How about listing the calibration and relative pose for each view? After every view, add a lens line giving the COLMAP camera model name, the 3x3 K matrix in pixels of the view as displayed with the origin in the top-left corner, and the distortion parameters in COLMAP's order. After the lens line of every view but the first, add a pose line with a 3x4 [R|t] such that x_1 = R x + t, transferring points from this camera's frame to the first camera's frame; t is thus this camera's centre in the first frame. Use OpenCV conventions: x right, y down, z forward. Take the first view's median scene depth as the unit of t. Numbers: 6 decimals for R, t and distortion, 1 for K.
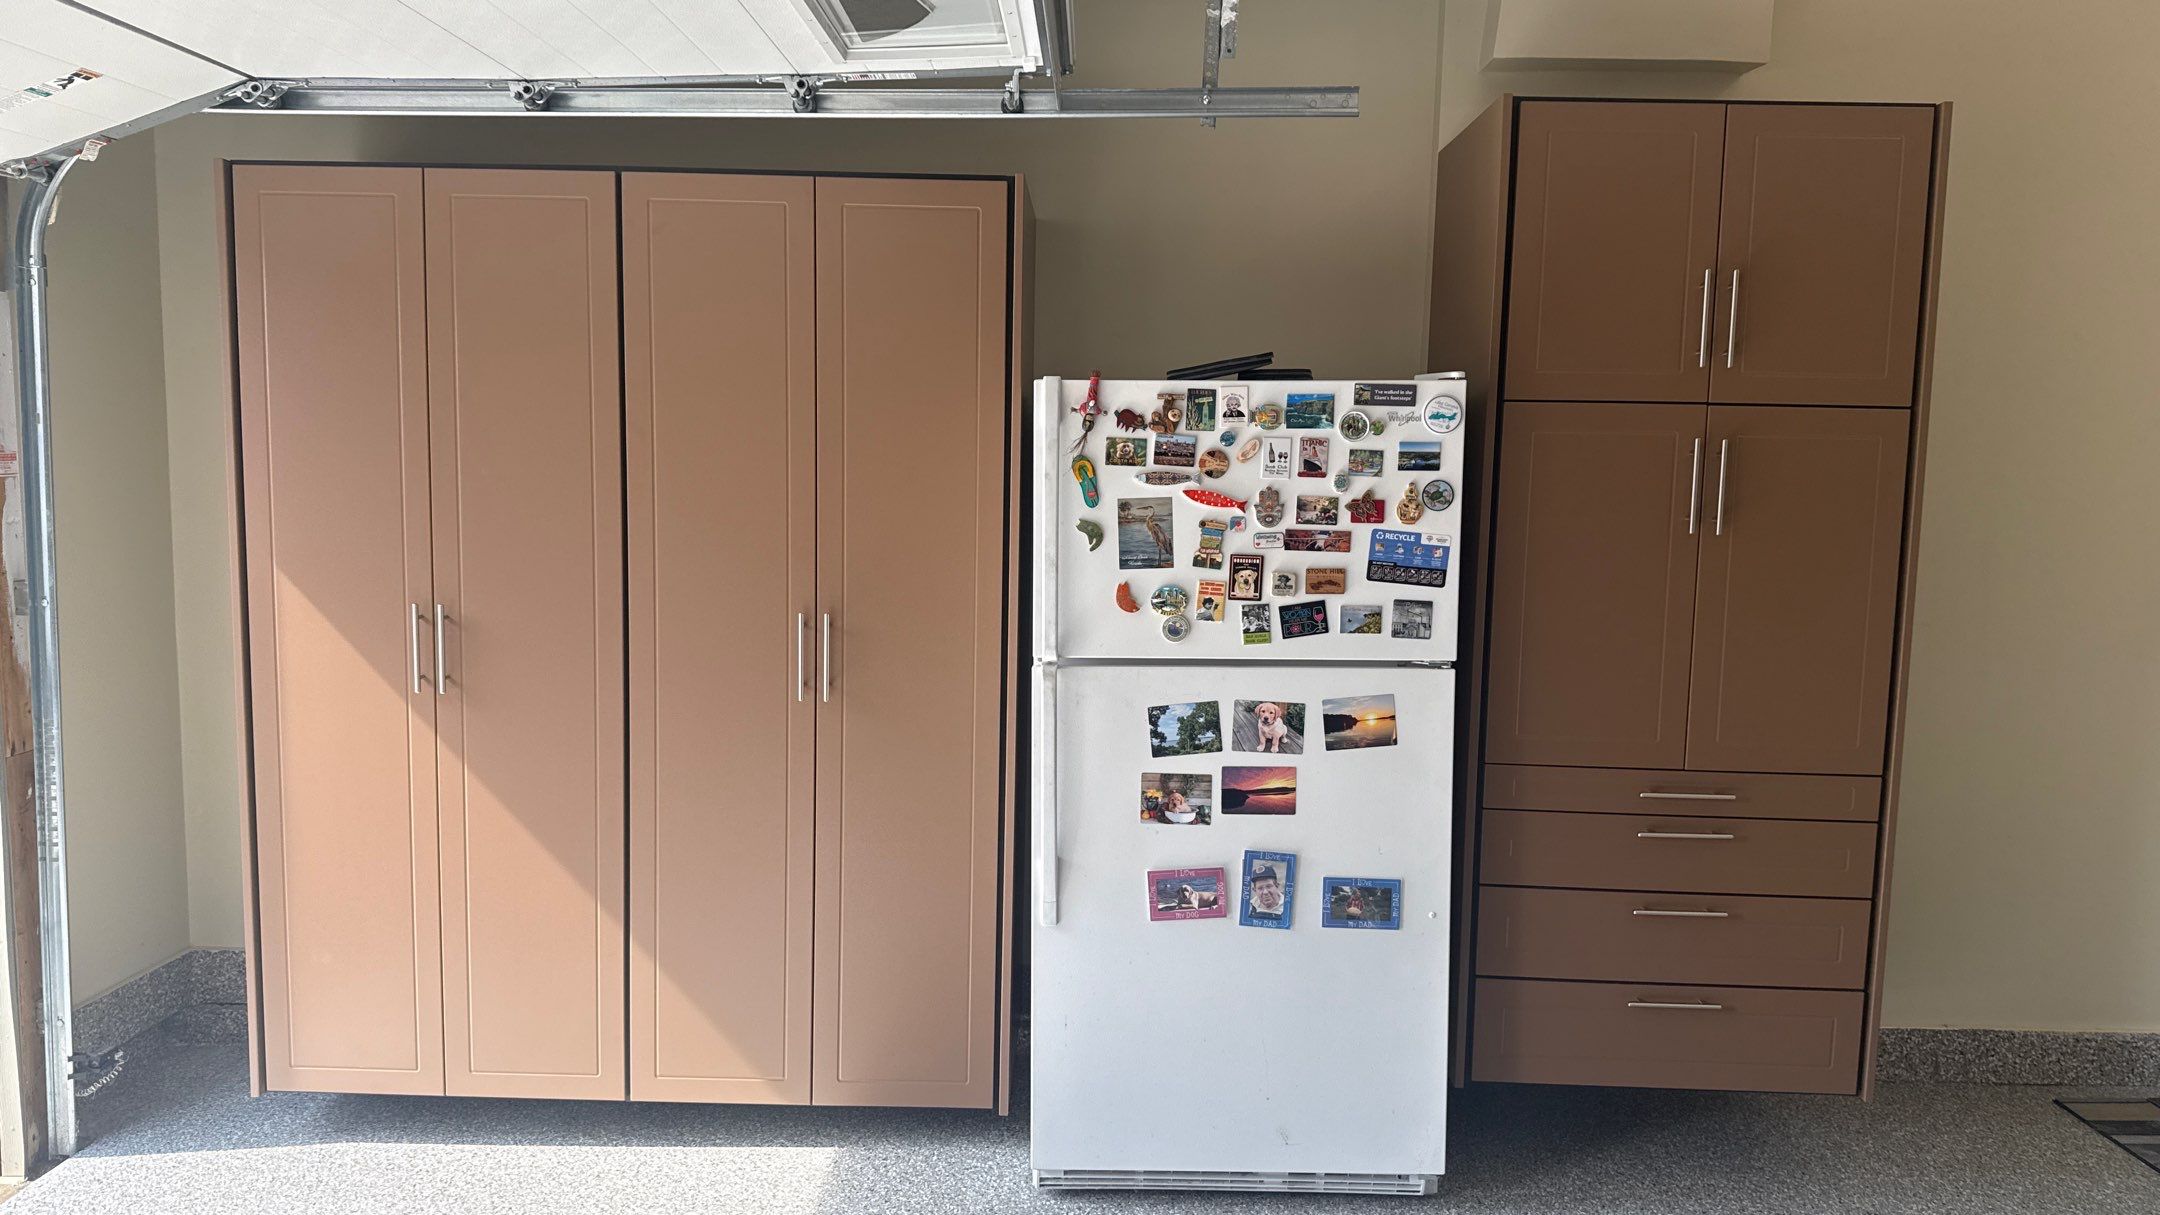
lens RADIAL K [[1504.3, 0, 1054.7], [0, 1504.3, 611.9], [0, 0, 1]] dist [0.123013, -0.065621]
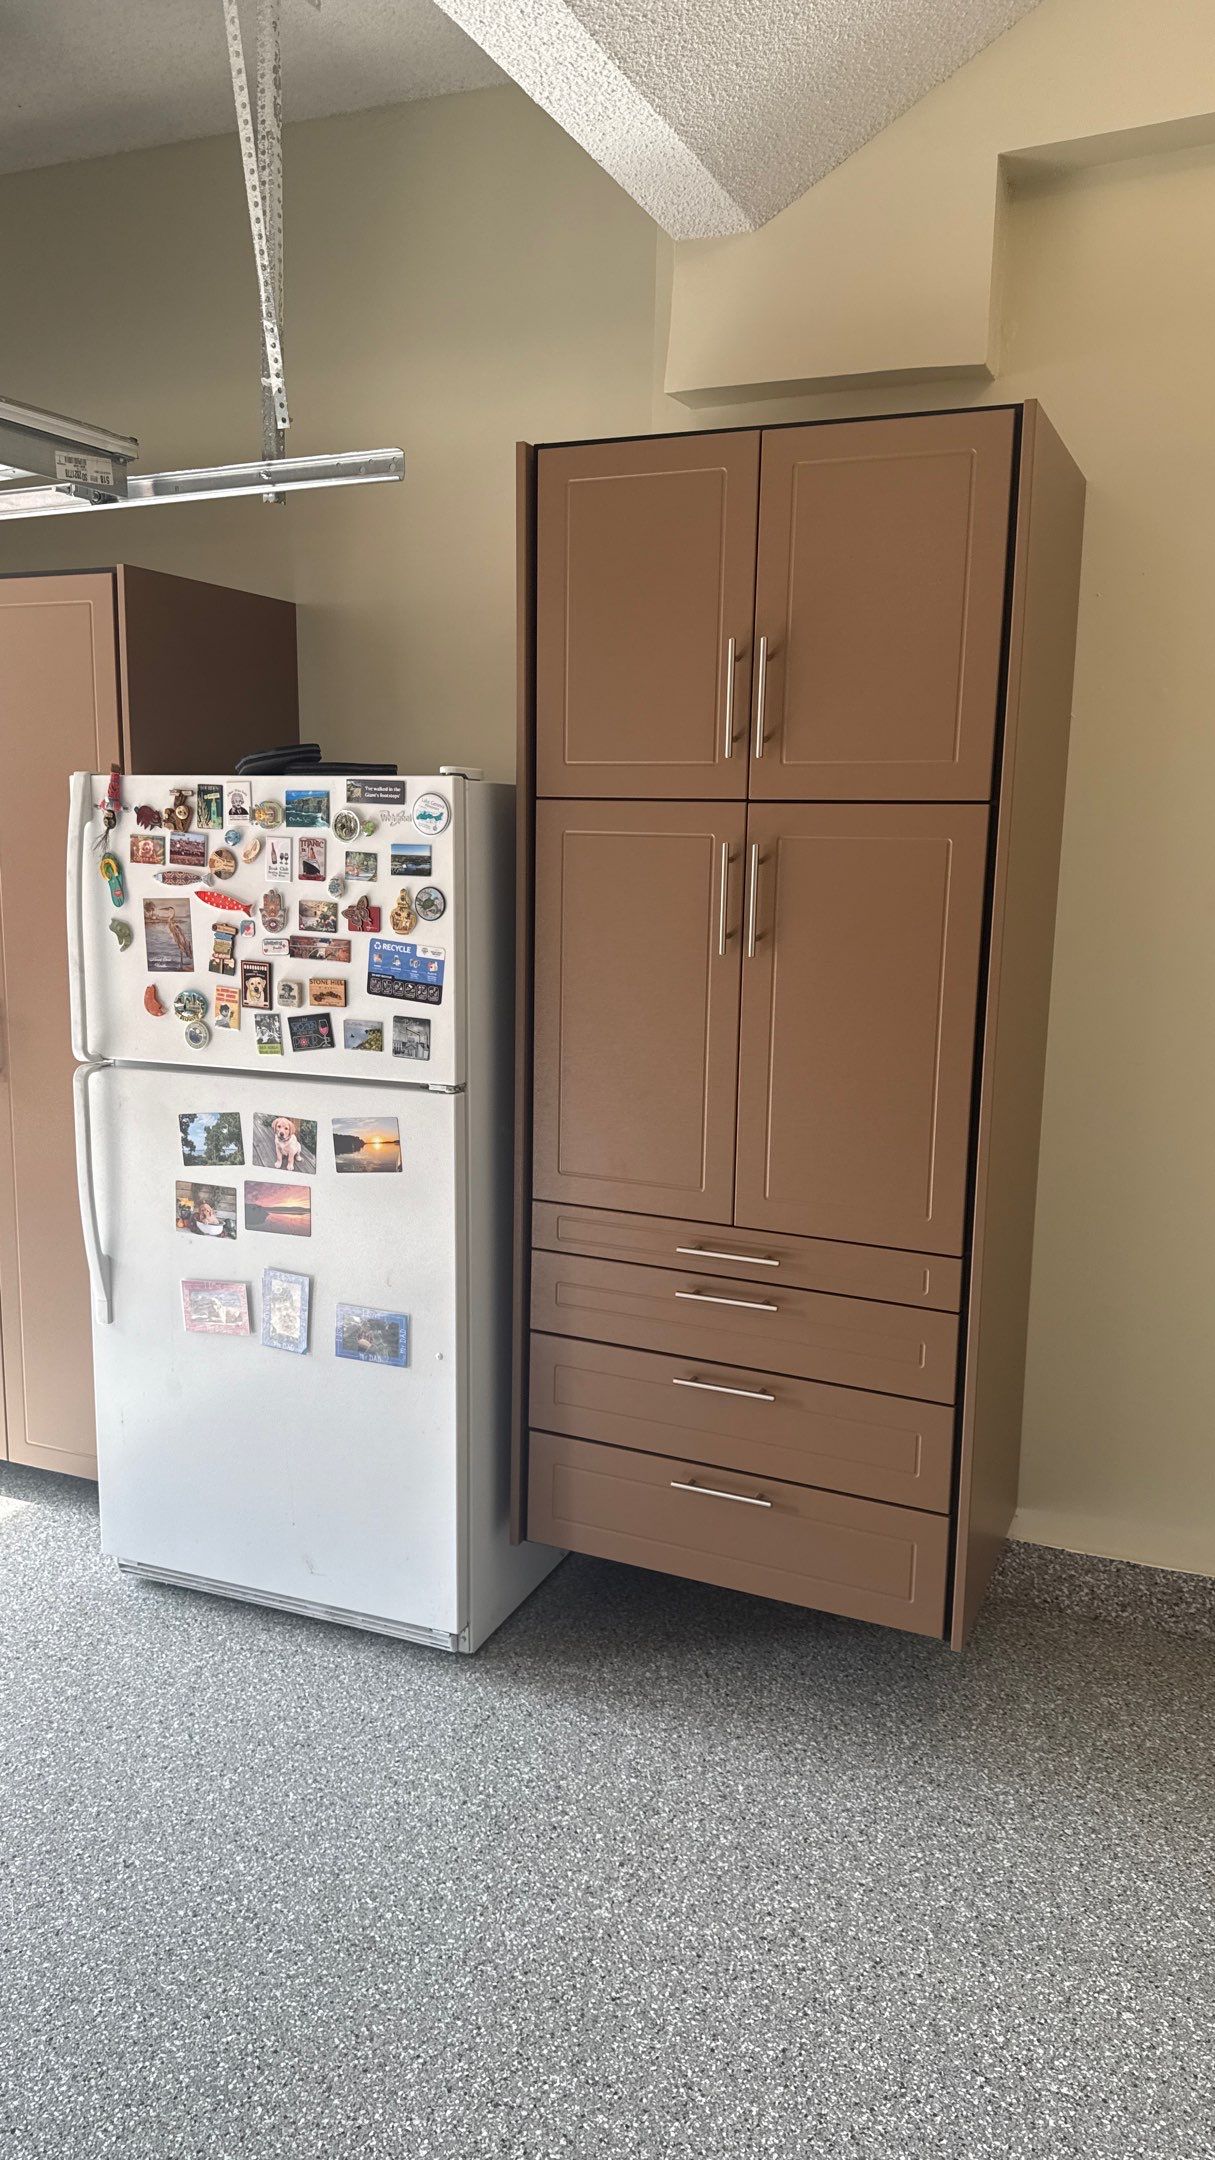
lens RADIAL K [[1504.3, 0, 603.9], [0, 1504.3, 1083.0], [0, 0, 1]] dist [0.123013, -0.065621]
pose [[0.926983, 0.062342, -0.369886, 0.682961], [-0.044665, 0.997421, 0.056174, -0.024514], [0.372435, -0.035551, 0.927377, 0.190538]]
